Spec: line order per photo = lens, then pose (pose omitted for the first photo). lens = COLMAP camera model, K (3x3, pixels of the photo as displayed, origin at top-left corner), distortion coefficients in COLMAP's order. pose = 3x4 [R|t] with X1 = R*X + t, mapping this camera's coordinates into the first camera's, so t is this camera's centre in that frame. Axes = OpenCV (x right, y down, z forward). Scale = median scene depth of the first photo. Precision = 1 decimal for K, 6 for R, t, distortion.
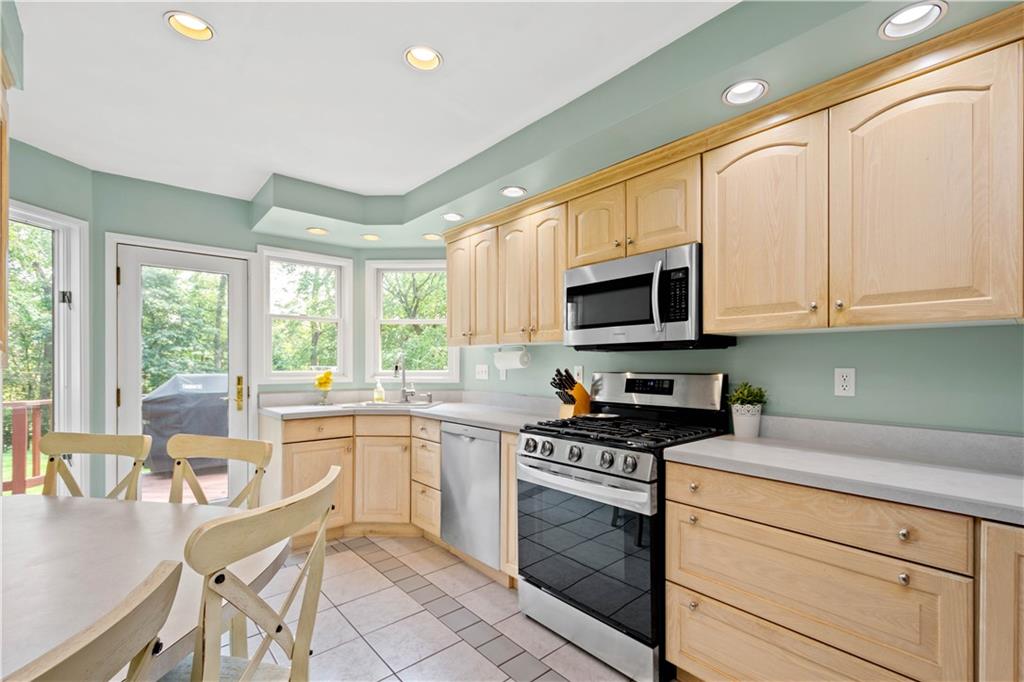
lens RADIAL K [[452.0, 0, 511.8], [0, 452.0, 362.5], [0, 0, 1]] dist [0.003211, 0.000514]
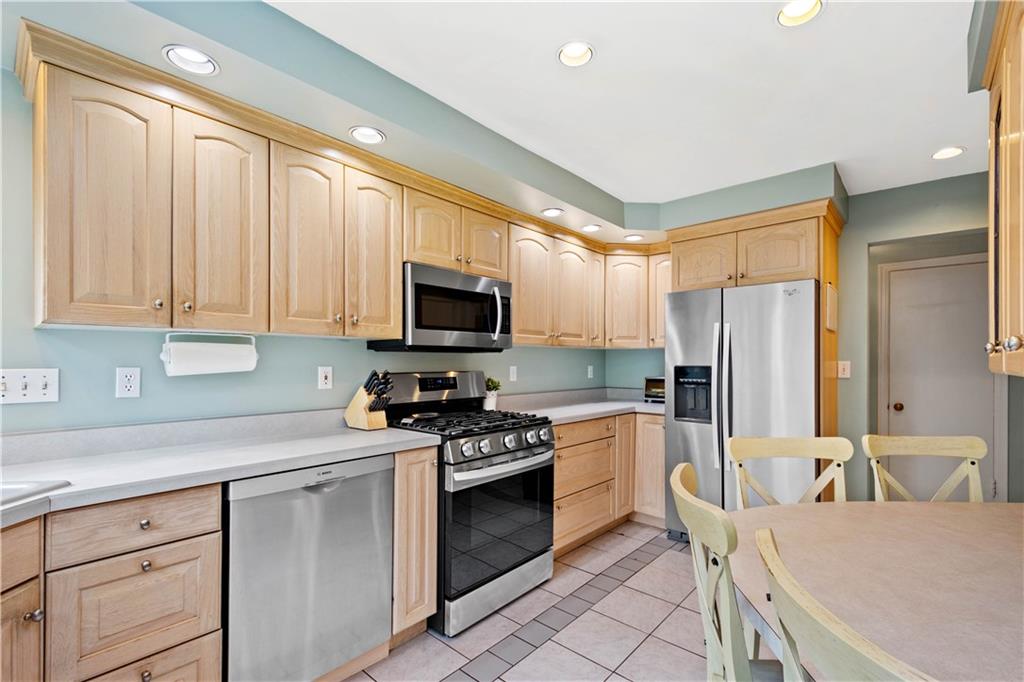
lens RADIAL K [[448.6, 0, 511.0], [0, 448.6, 364.7], [0, 0, 1]] dist [-0.030231, 0.000124]
pose [[-0.129239, -0.005695, 0.991597, -0.578650], [-0.002299, 0.999983, 0.005443, -0.001947], [-0.991611, -0.001576, -0.129250, 0.659389]]
